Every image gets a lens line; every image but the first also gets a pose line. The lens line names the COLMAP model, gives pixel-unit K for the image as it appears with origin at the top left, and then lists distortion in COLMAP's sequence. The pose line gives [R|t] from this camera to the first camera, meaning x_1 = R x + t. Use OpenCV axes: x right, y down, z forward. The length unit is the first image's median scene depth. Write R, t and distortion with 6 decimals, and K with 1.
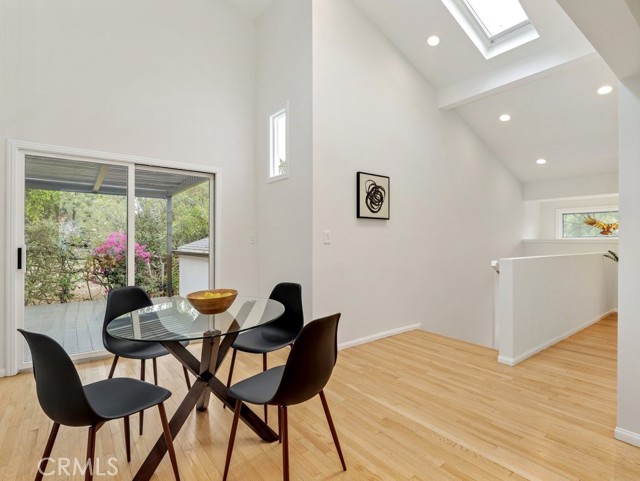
lens RADIAL K [[329.9, 0, 325.9], [0, 329.9, 239.0], [0, 0, 1]] dist [-0.021144, -0.000198]
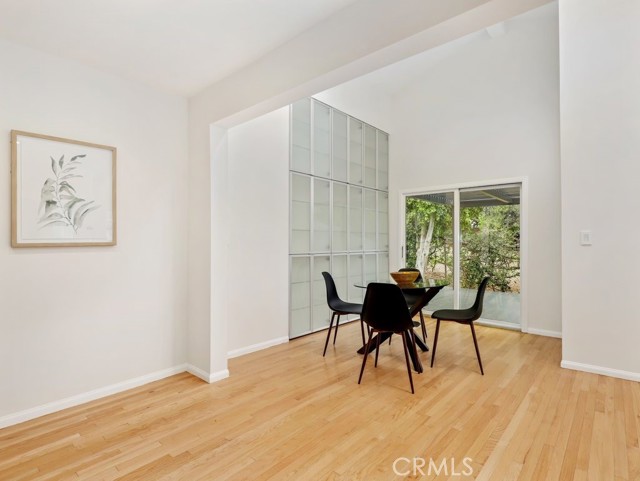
lens RADIAL K [[341.8, 0, 328.3], [0, 341.8, 242.6], [0, 0, 1]] dist [-0.001003, 0.000320]
pose [[0.199286, -0.003142, -0.979936, 0.883311], [0.004668, 0.999987, -0.002257, 0.006221], [0.979930, -0.004124, 0.199298, 0.173111]]
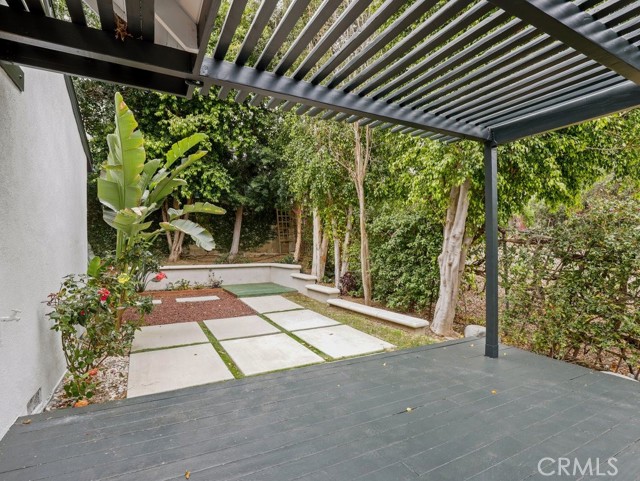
lens RADIAL K [[341.8, 0, 328.3], [0, 341.8, 242.6], [0, 0, 1]] dist [-0.001003, 0.000320]
pose [[-0.159502, -0.009437, -0.987152, -0.625324], [0.008807, 0.999901, -0.010982, 0.035596], [0.987158, -0.010446, -0.159403, 1.529248]]
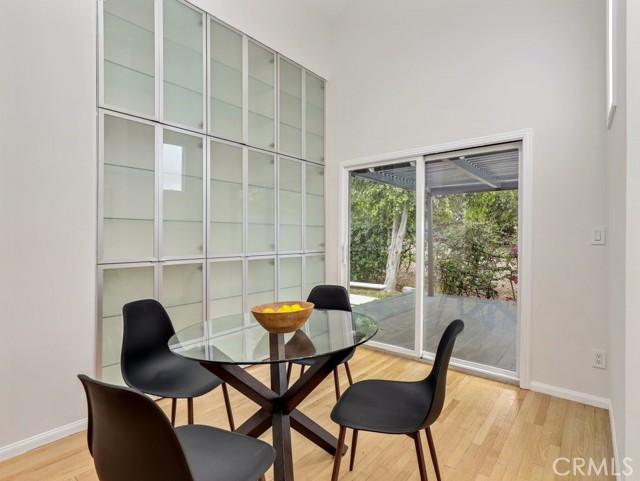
lens RADIAL K [[333.0, 0, 322.5], [0, 333.0, 241.0], [0, 0, 1]] dist [-0.029564, 0.000188]
pose [[0.209653, 0.009733, -0.977728, 0.298363], [0.005112, 0.999926, 0.011050, -0.005629], [0.977763, -0.007314, 0.209587, 0.622879]]
